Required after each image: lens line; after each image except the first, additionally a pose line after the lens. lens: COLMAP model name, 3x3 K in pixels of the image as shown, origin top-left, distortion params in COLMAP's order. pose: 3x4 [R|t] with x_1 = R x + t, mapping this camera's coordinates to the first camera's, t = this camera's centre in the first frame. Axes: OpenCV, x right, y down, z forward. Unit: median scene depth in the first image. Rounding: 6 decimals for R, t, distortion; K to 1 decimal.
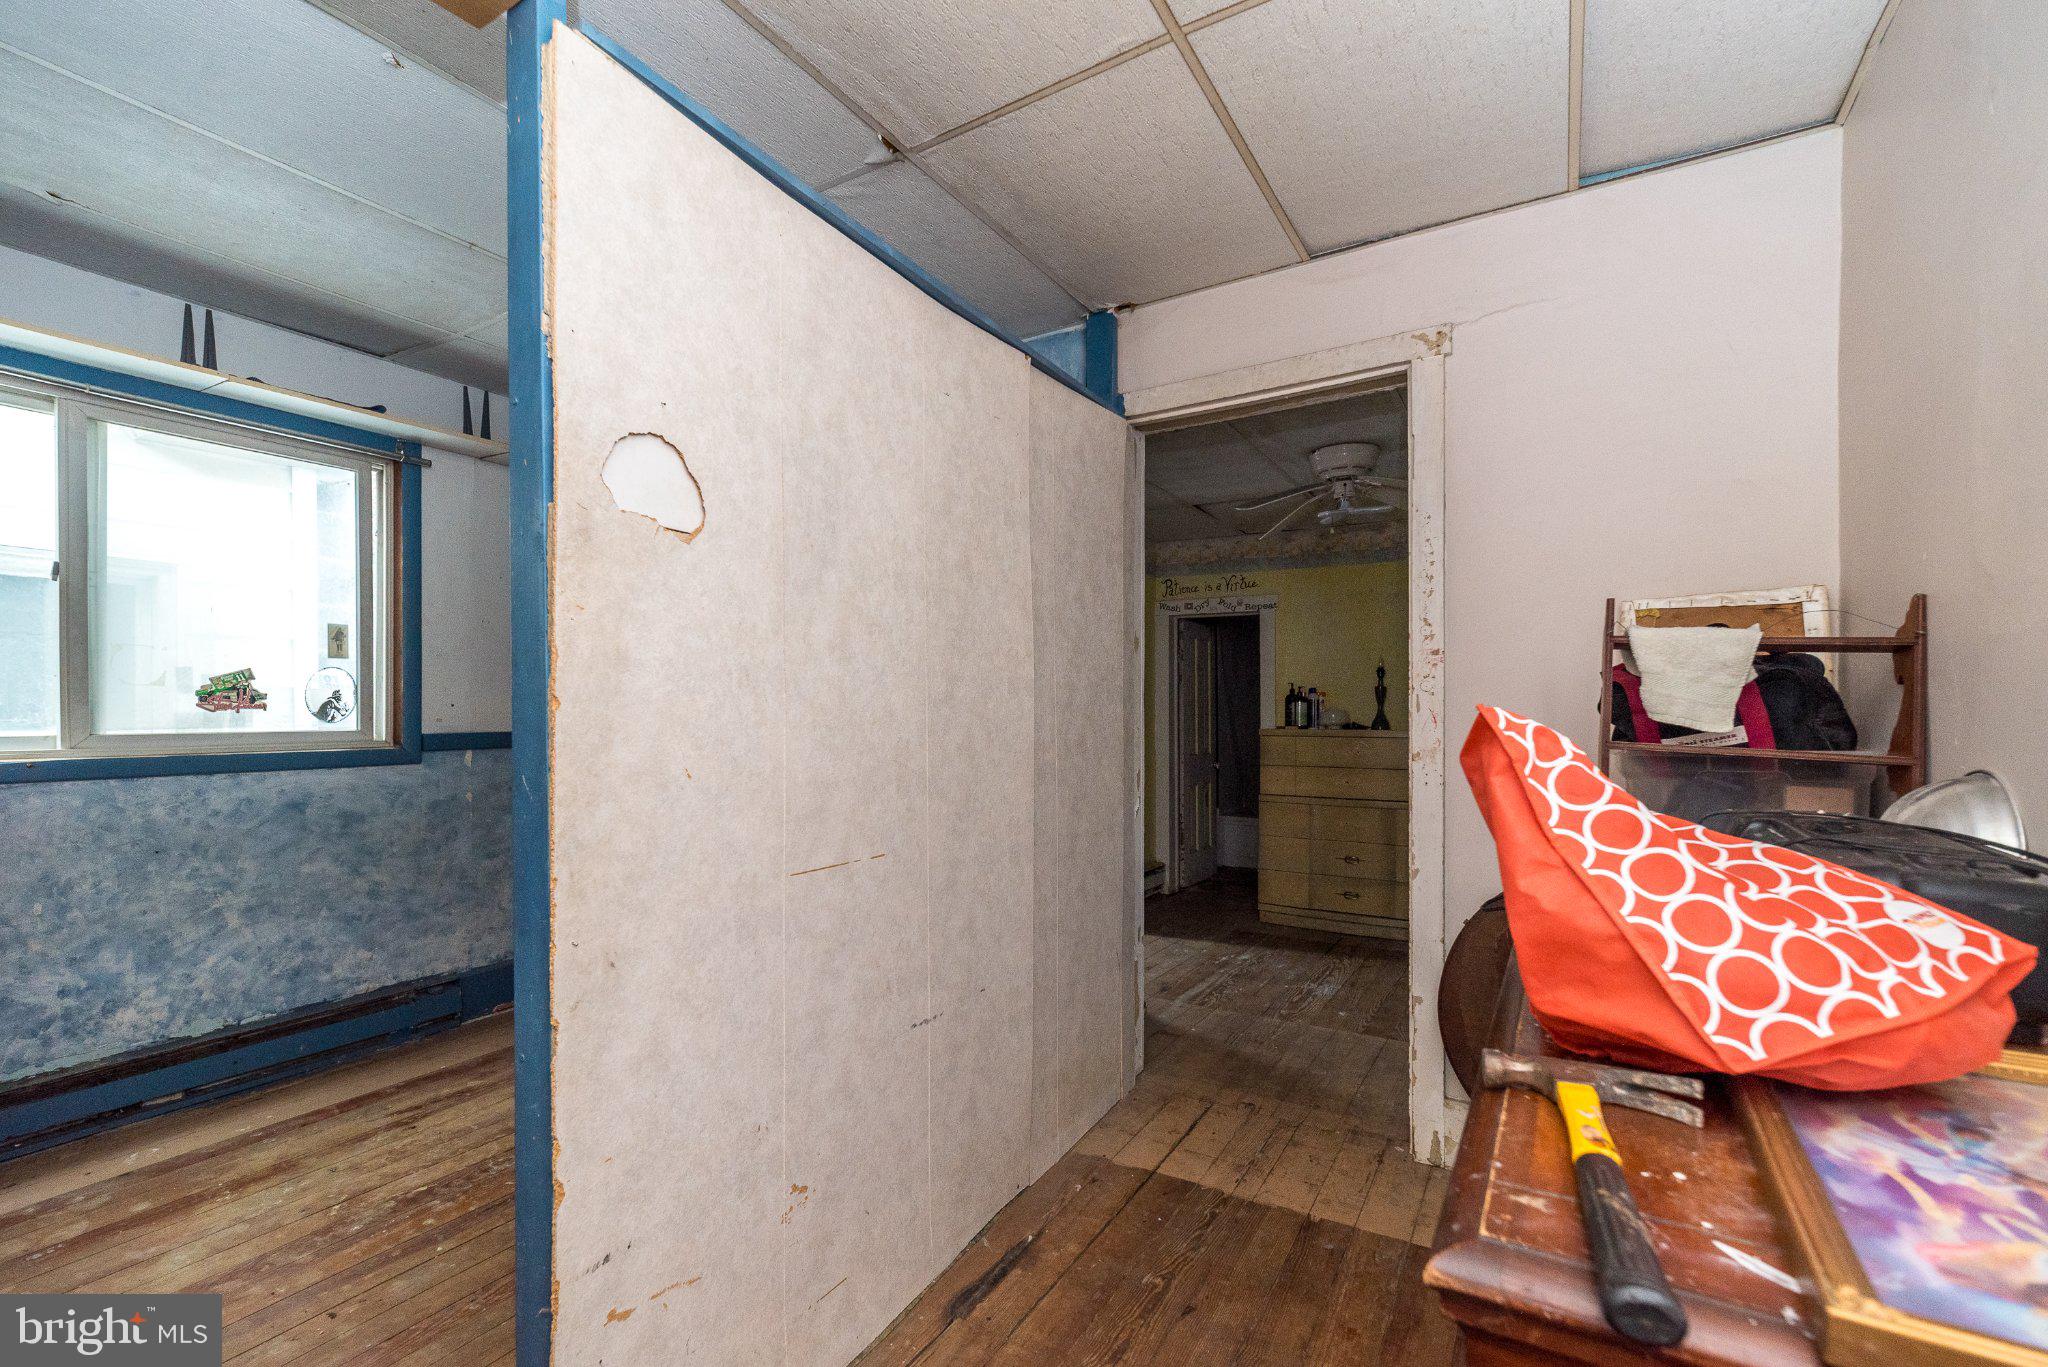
lens RADIAL K [[896.3, 0, 1021.5], [0, 896.3, 696.3], [0, 0, 1]] dist [0.005119, 0.000772]
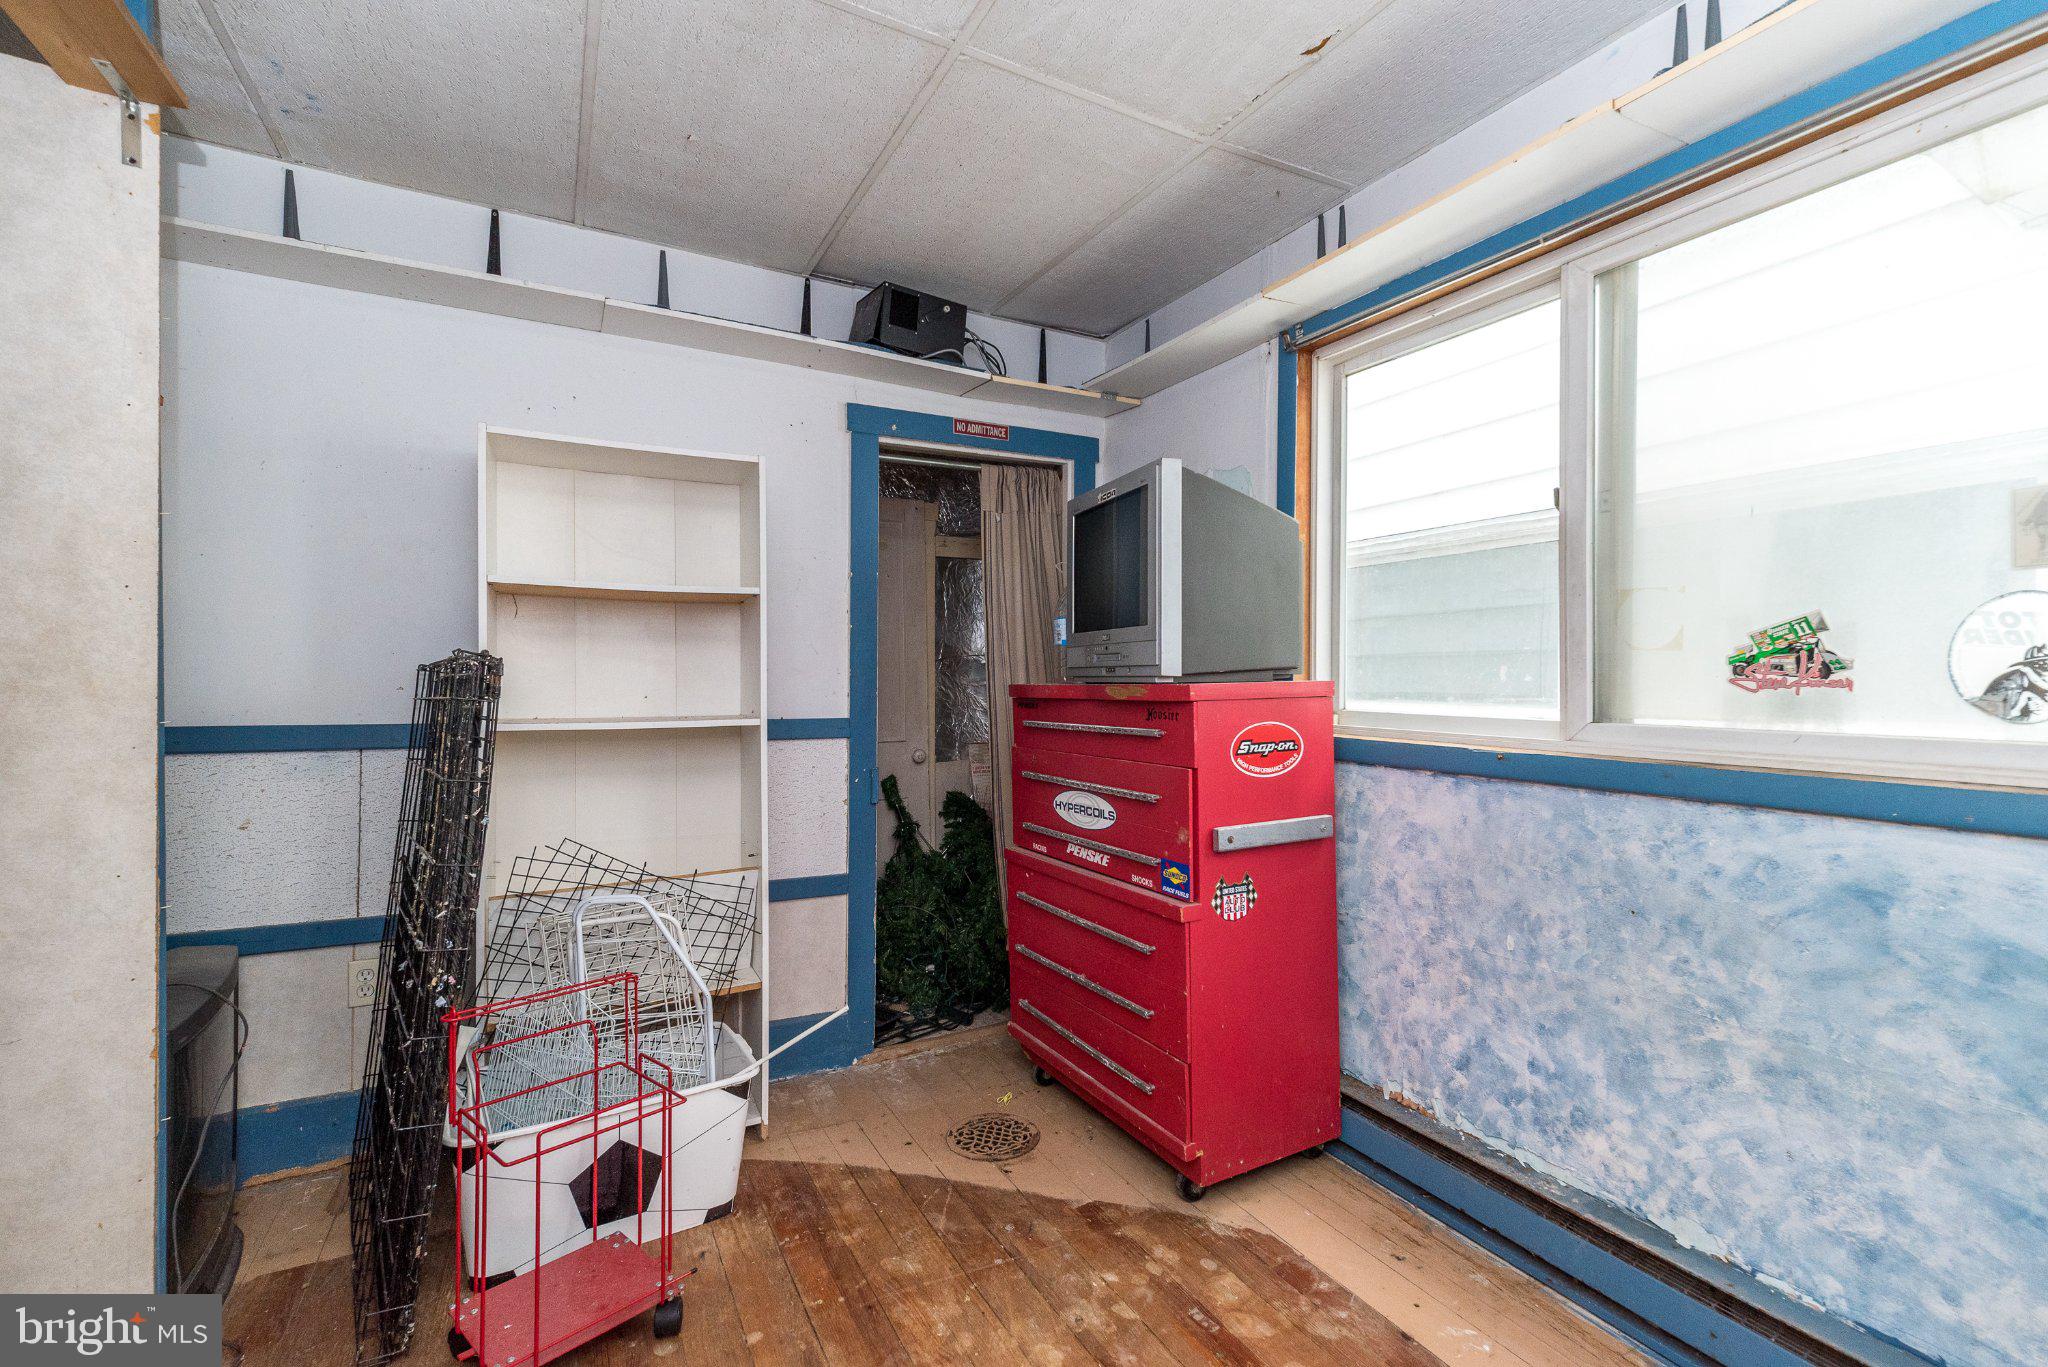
lens RADIAL K [[896.3, 0, 1018.0], [0, 896.3, 680.1], [0, 0, 1]] dist [0.005119, 0.000772]
pose [[-0.510070, 0.002166, -0.860130, -0.187796], [0.007221, 0.999972, -0.001764, 0.007077], [0.860103, -0.007111, -0.510071, 0.922045]]
